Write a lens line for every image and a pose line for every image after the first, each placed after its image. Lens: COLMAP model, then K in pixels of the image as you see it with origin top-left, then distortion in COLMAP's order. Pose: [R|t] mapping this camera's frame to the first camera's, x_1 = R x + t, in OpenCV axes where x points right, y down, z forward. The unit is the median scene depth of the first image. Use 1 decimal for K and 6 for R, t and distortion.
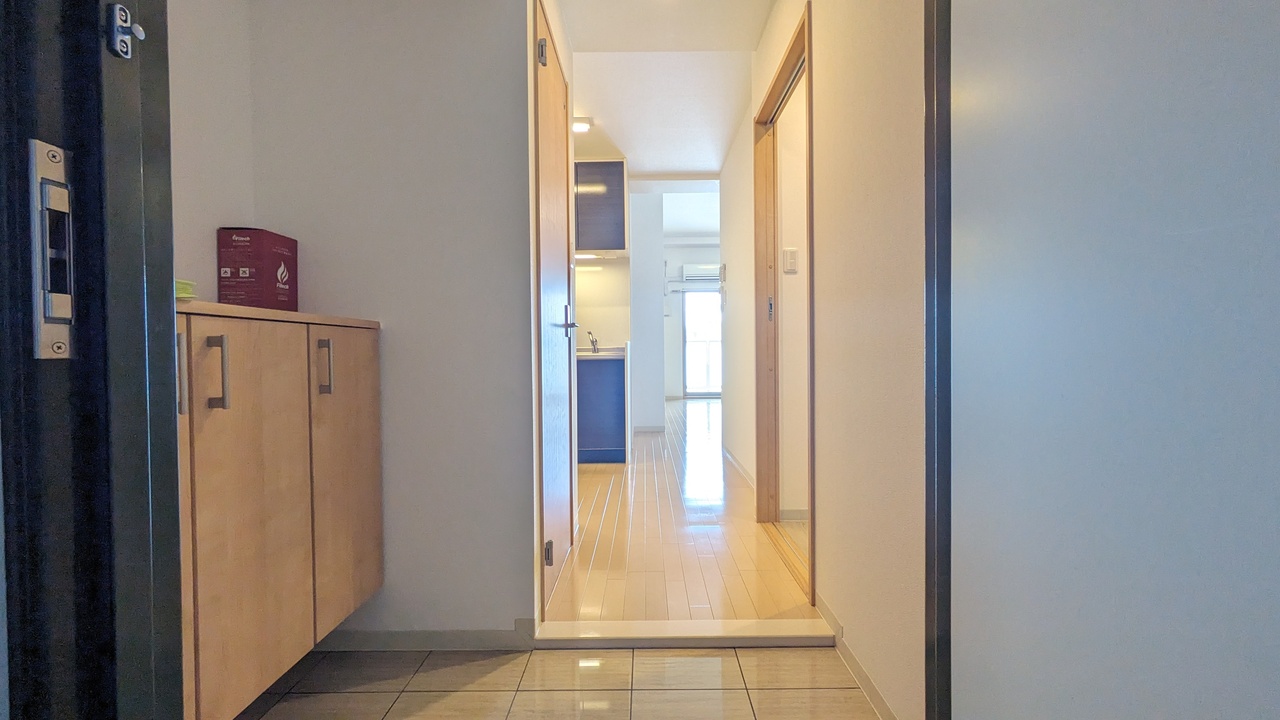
lens RADIAL K [[501.0, 0, 644.9], [0, 501.0, 360.5], [0, 0, 1]] dist [0.000272, 0.000540]
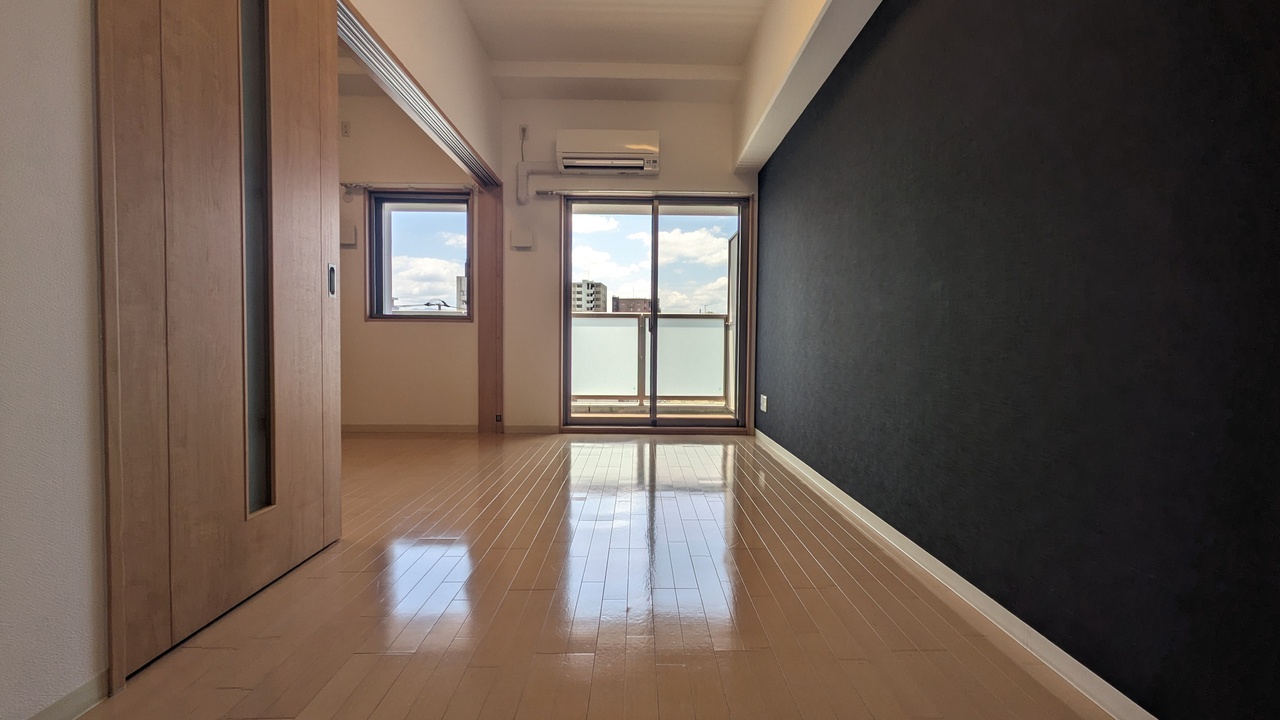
lens RADIAL K [[501.0, 0, 644.9], [0, 501.0, 360.5], [0, 0, 1]] dist [0.000272, 0.000540]
pose [[0.999753, 0.020399, 0.008846, 0.151491], [-0.020552, 0.999634, 0.017596, 0.002095], [-0.008484, -0.017774, 0.999806, 0.544898]]
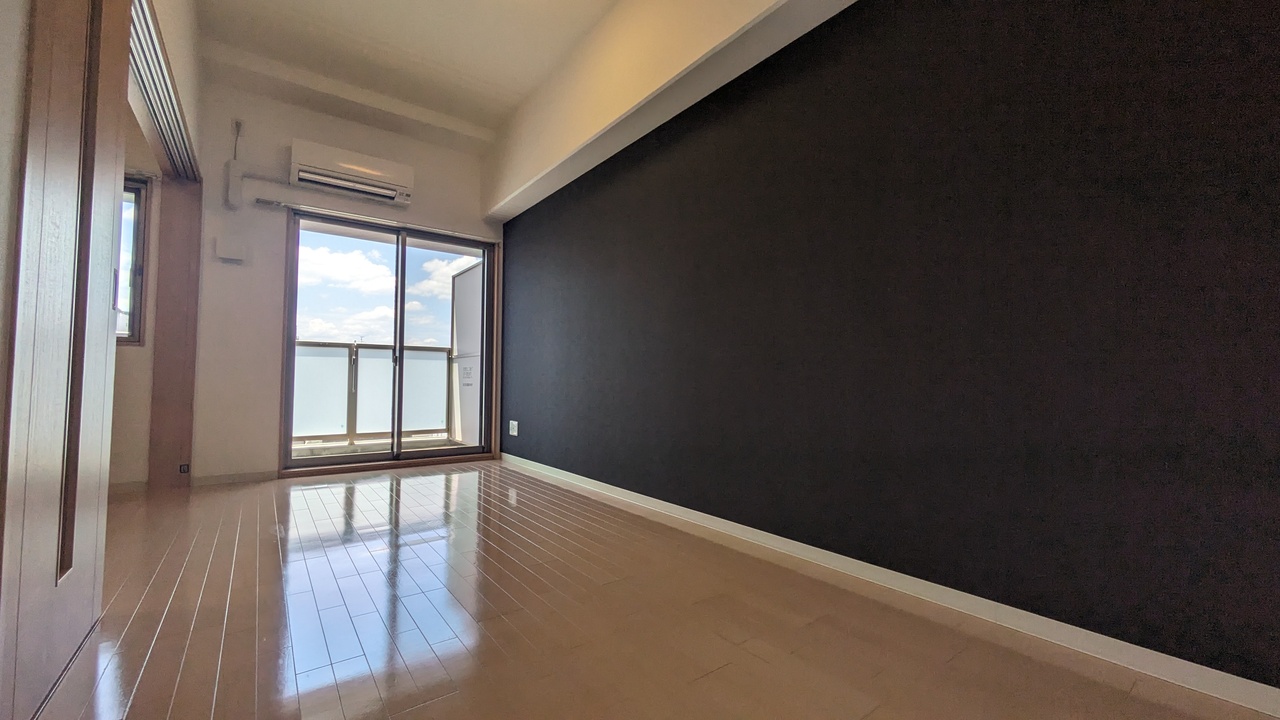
lens RADIAL K [[501.0, 0, 644.9], [0, 501.0, 360.5], [0, 0, 1]] dist [0.000272, 0.000540]
pose [[0.796833, 0.040409, 0.602847, 0.065894], [-0.003062, 0.998018, -0.062850, 0.009618], [-0.604192, 0.048235, 0.795378, 0.511879]]
